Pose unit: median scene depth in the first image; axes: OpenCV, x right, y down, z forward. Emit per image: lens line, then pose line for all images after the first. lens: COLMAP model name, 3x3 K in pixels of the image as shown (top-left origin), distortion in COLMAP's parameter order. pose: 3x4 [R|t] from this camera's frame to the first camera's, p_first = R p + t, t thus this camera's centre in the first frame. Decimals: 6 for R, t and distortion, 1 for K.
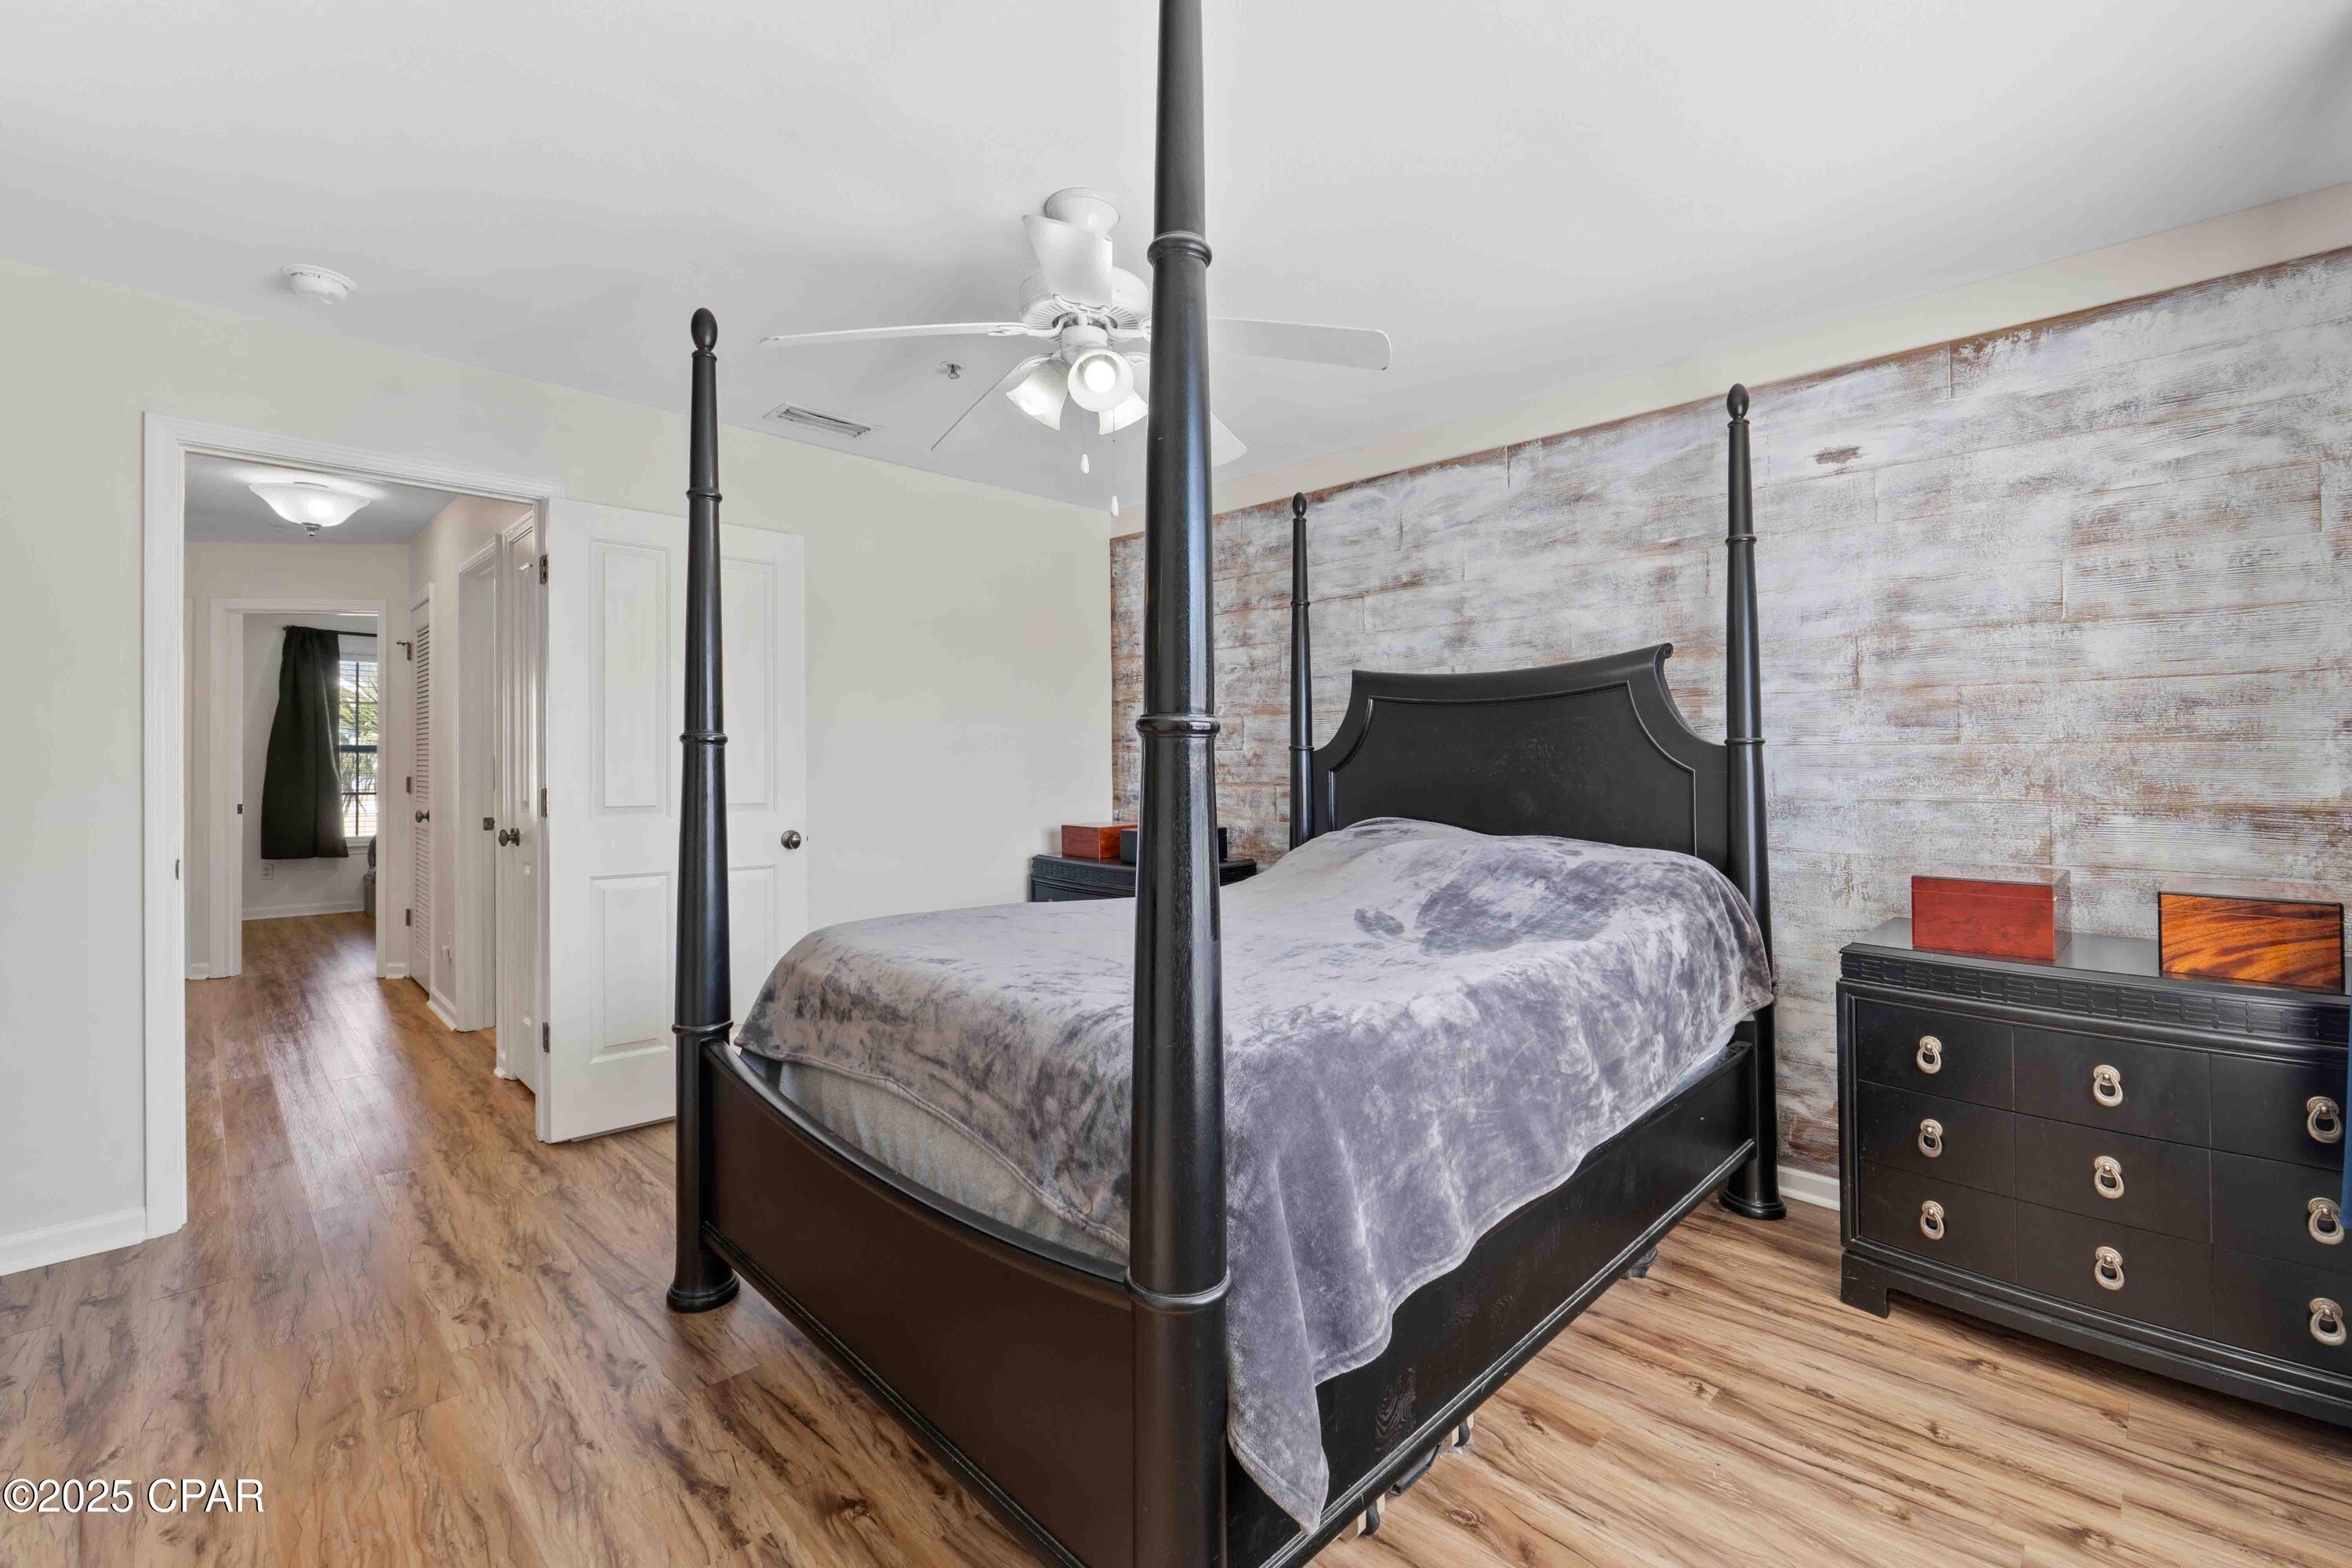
lens RADIAL K [[1004.0, 0, 1177.0], [0, 1004.0, 758.9], [0, 0, 1]] dist [-0.003189, -0.000226]
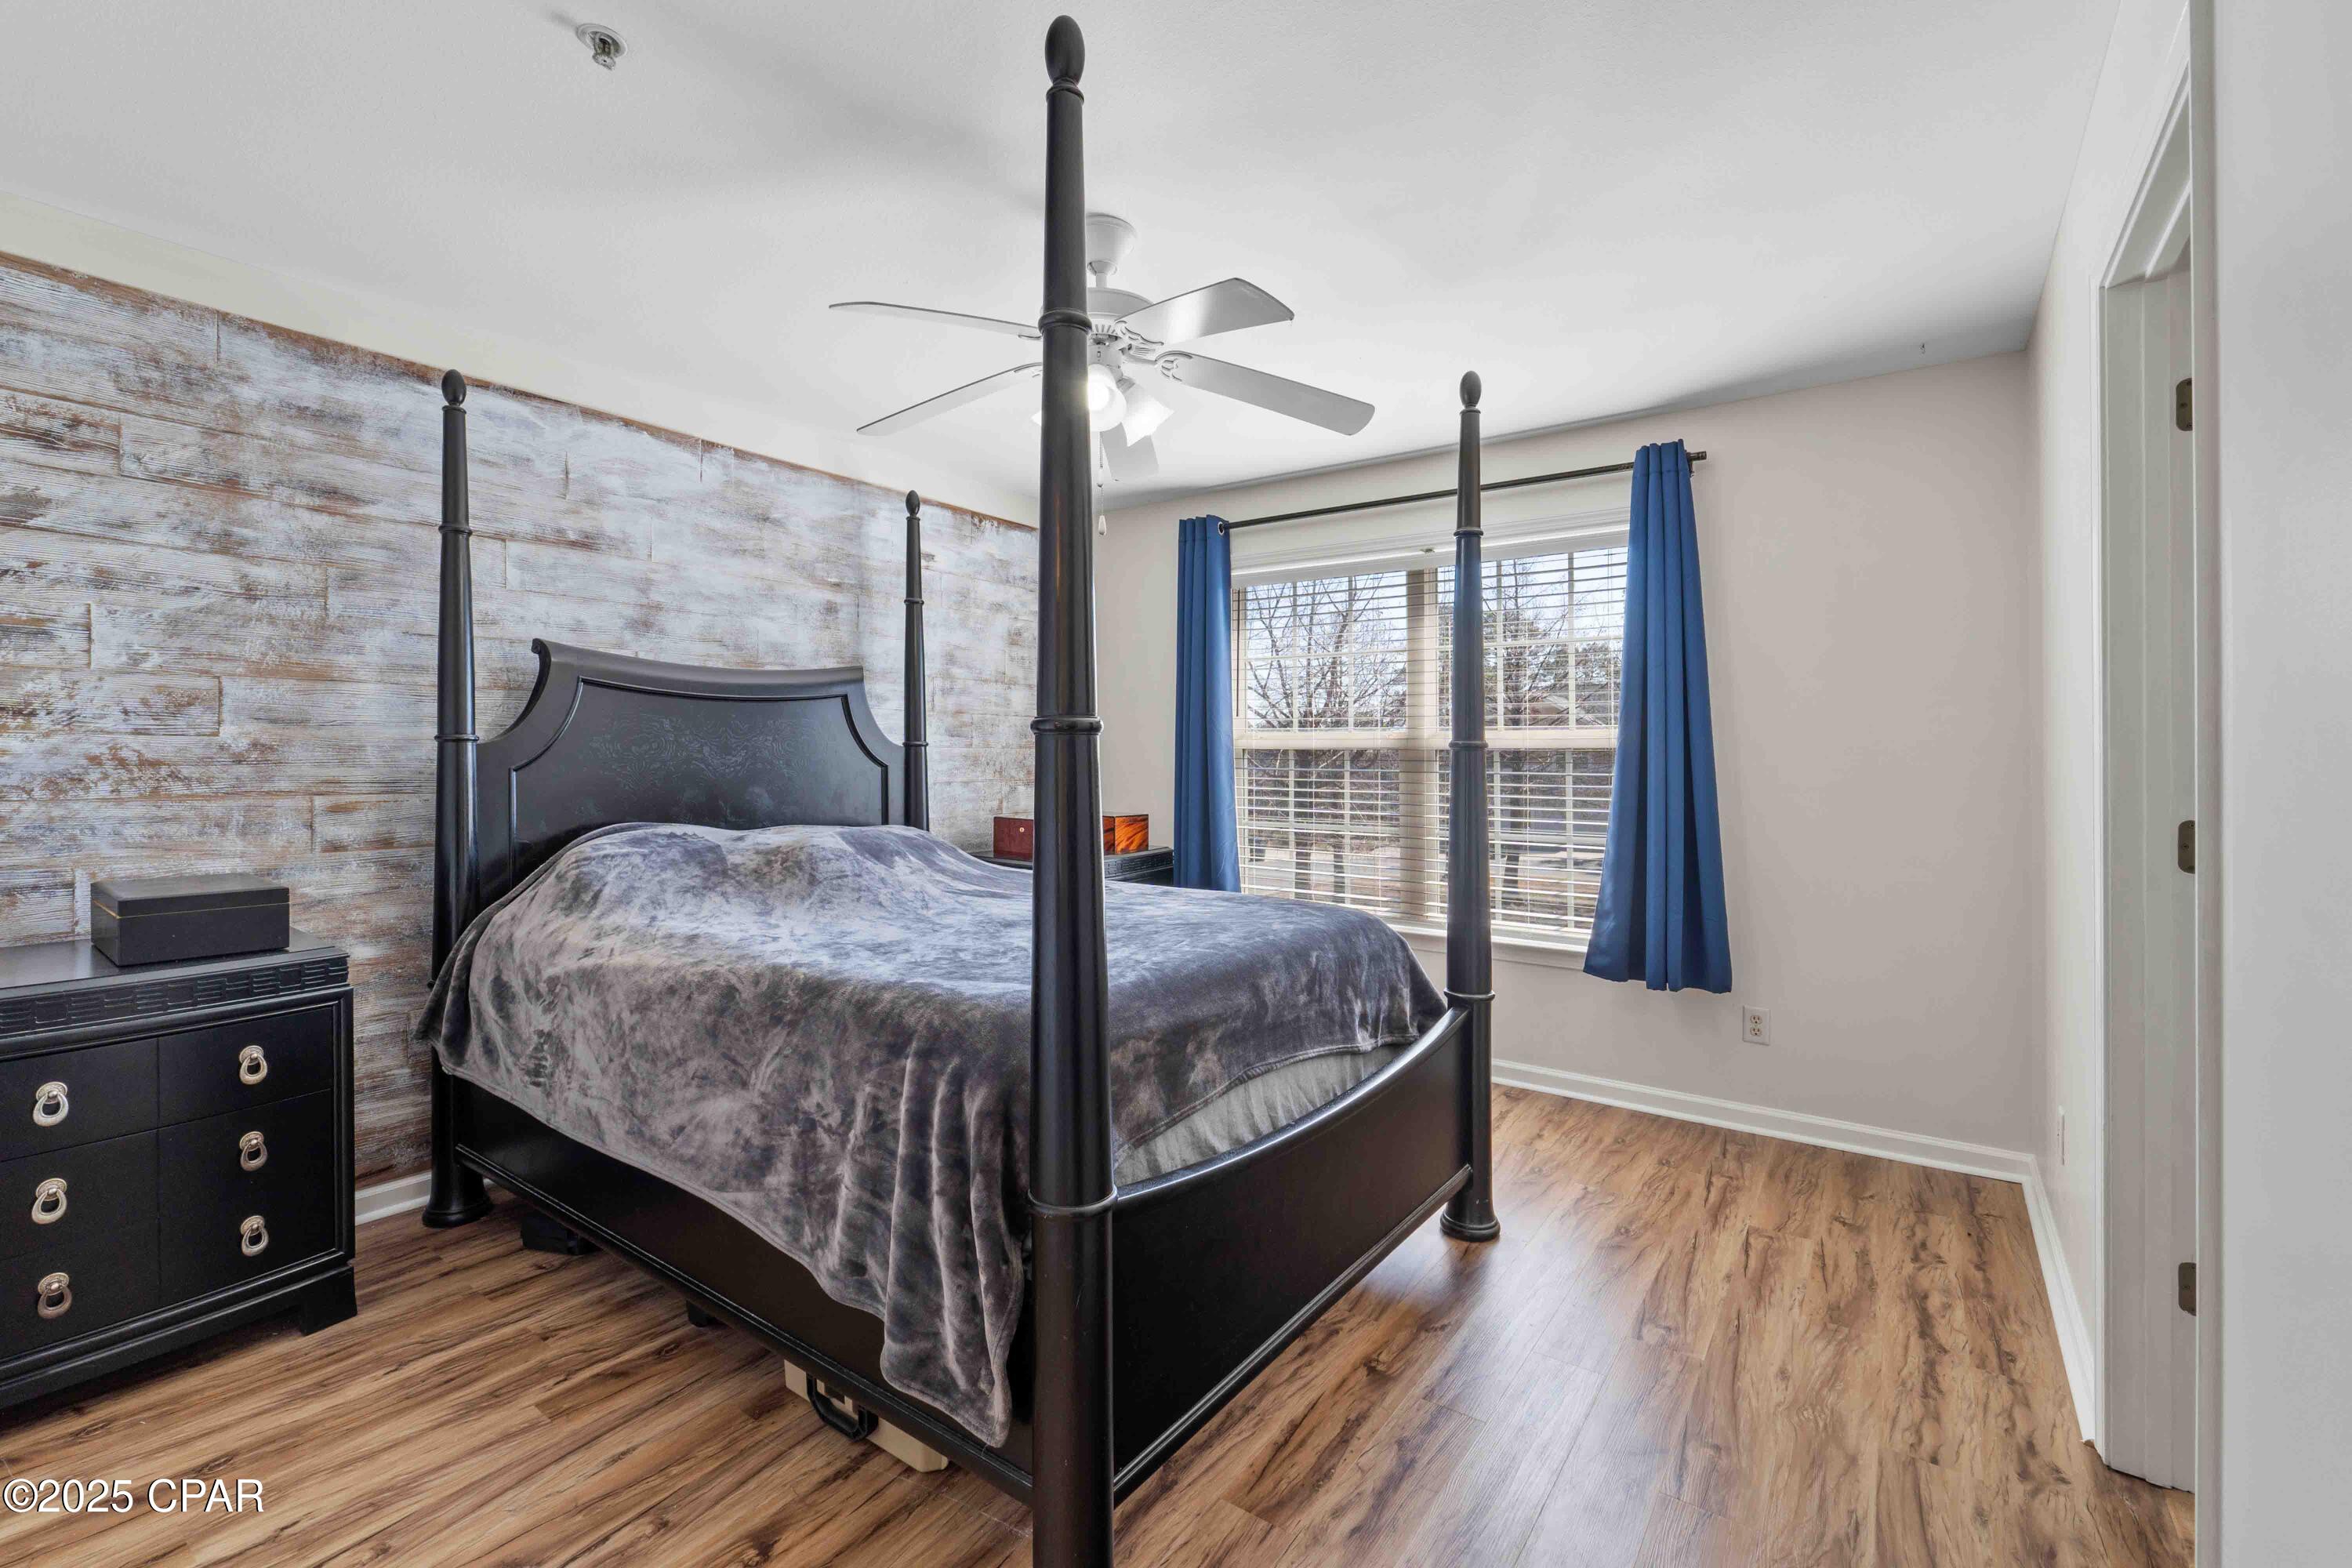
lens RADIAL K [[1003.7, 0, 1180.1], [0, 1003.7, 748.1], [0, 0, 1]] dist [-0.004302, 0.000201]
pose [[-0.161422, 0.002591, 0.986882, -0.759498], [-0.013285, 0.999900, -0.004798, -0.008535], [-0.986796, -0.013885, -0.161371, 0.724668]]
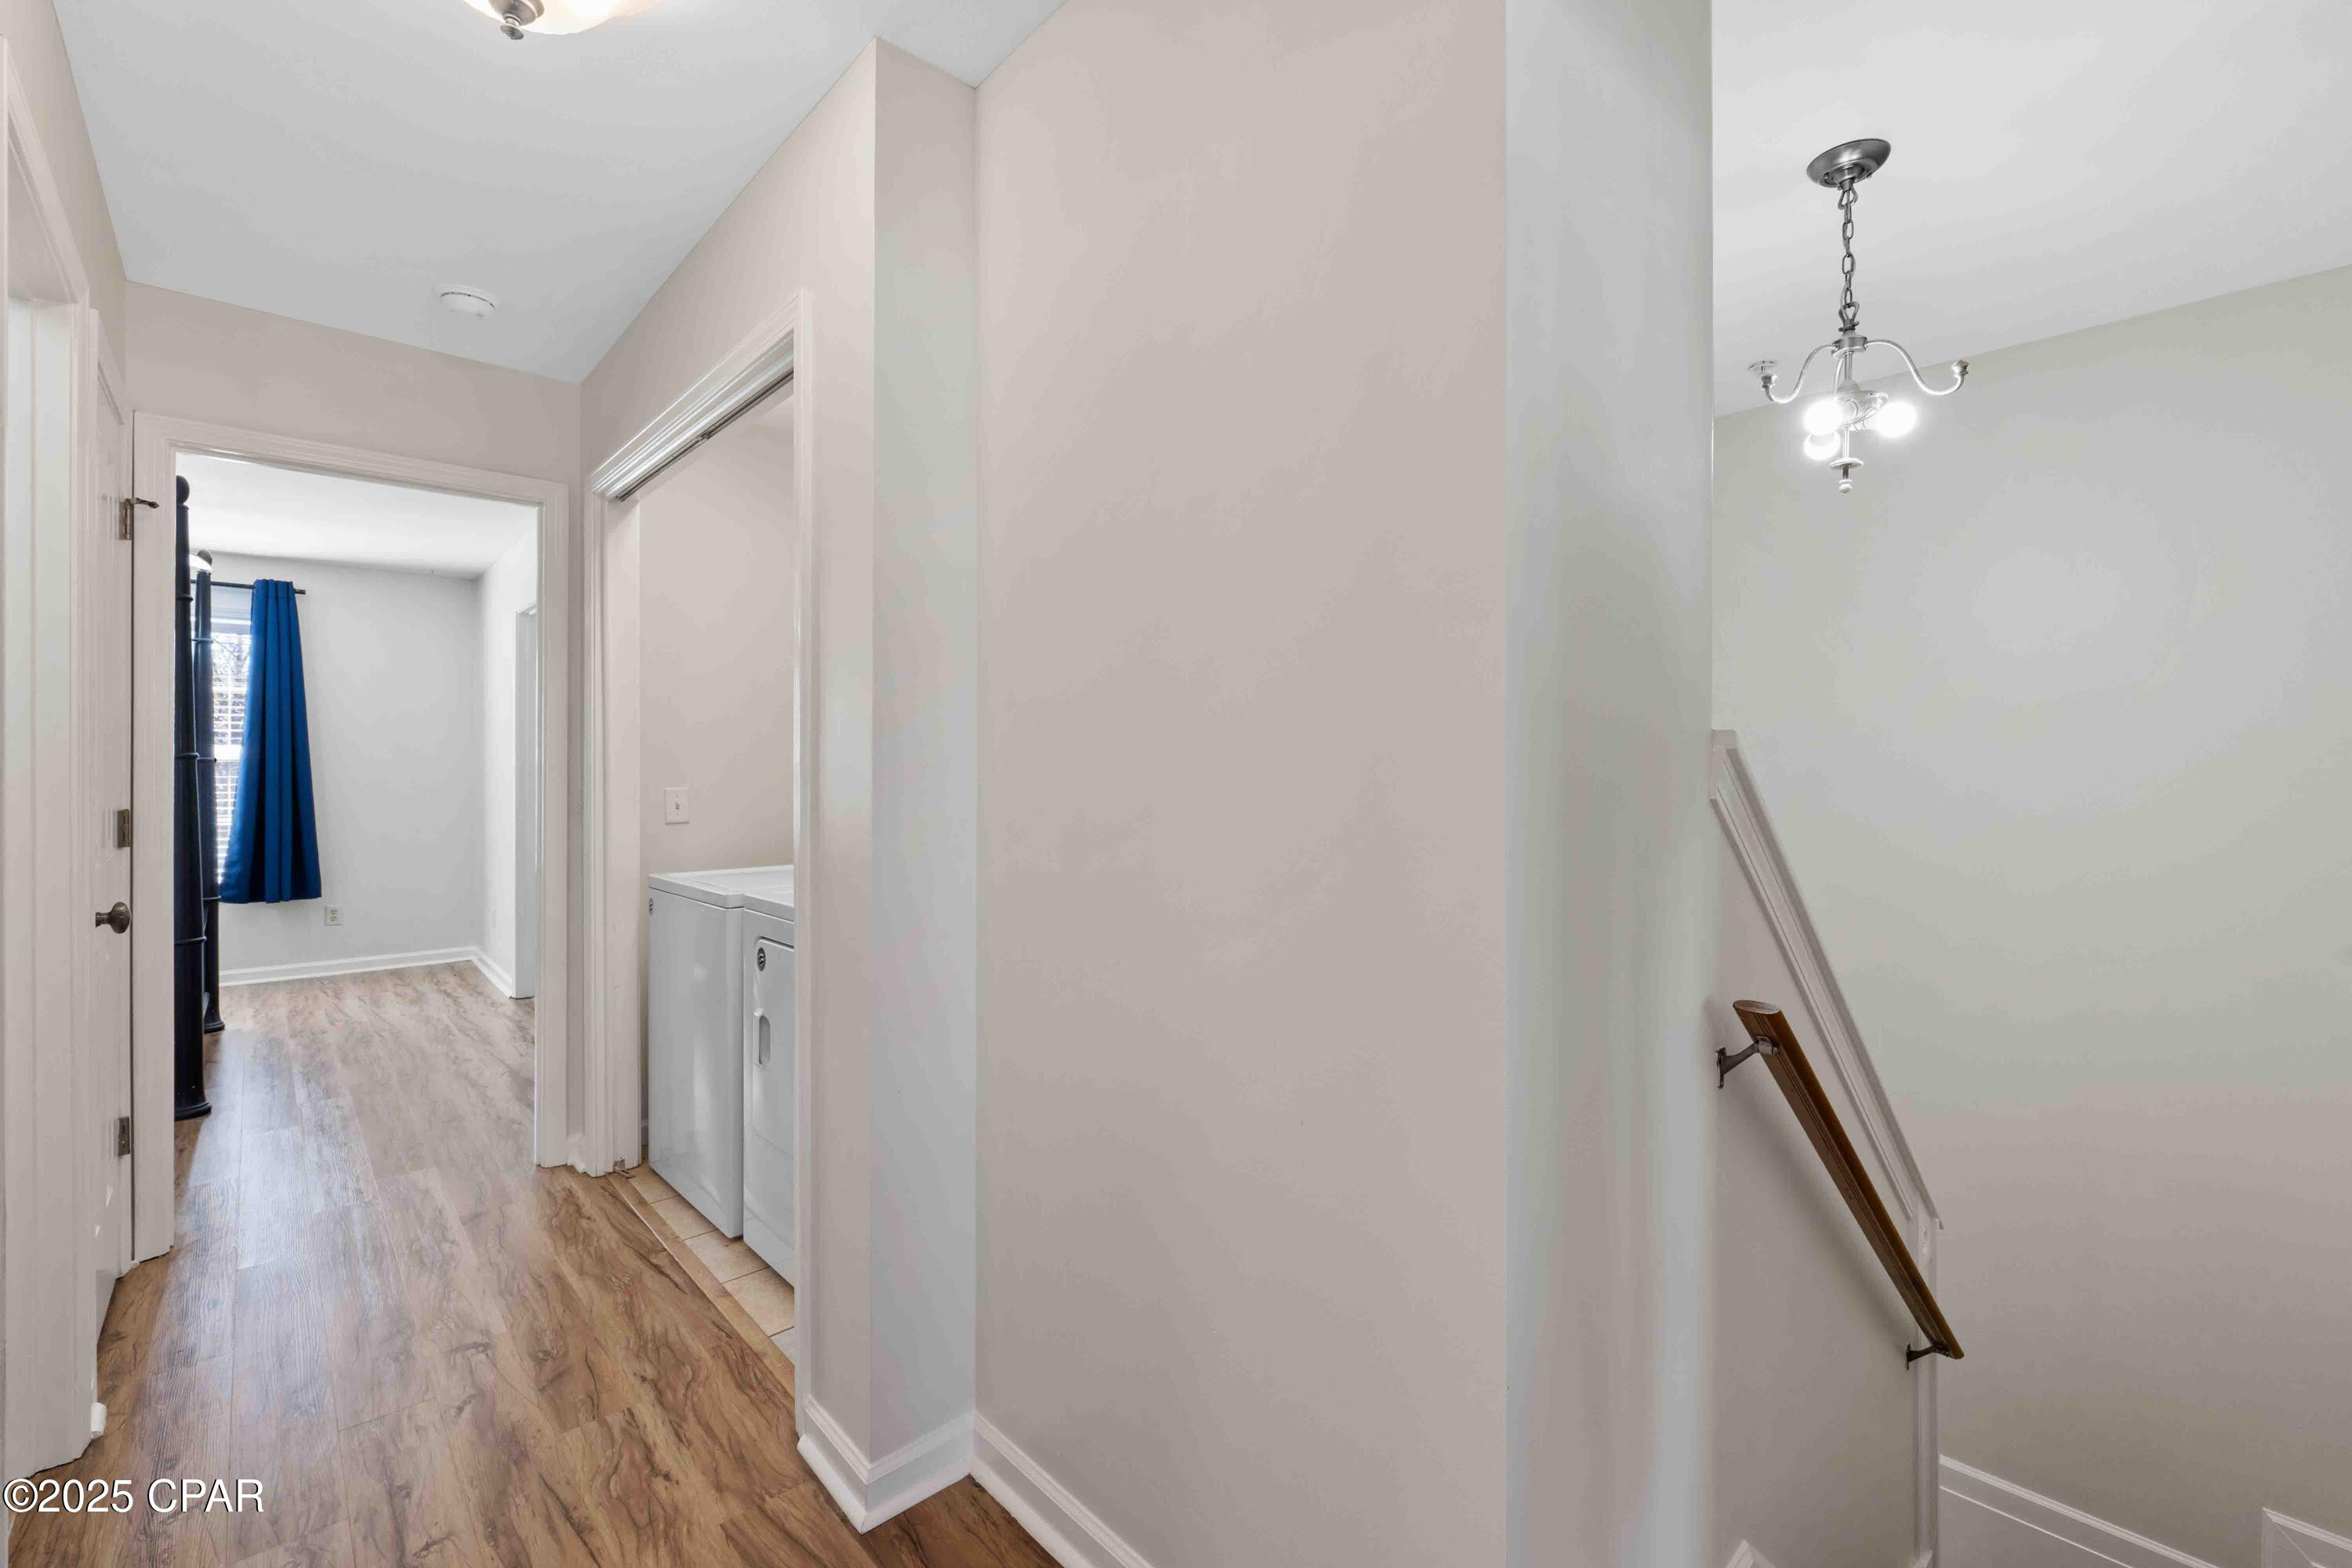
lens RADIAL K [[1010.9, 0, 1186.7], [0, 1010.9, 772.4], [0, 0, 1]] dist [-0.002564, -0.000358]
pose [[-0.999441, -0.005483, 0.032989, -1.491820], [-0.005529, 0.999984, -0.001293, -0.004280], [-0.032982, -0.001475, -0.999455, 1.813812]]
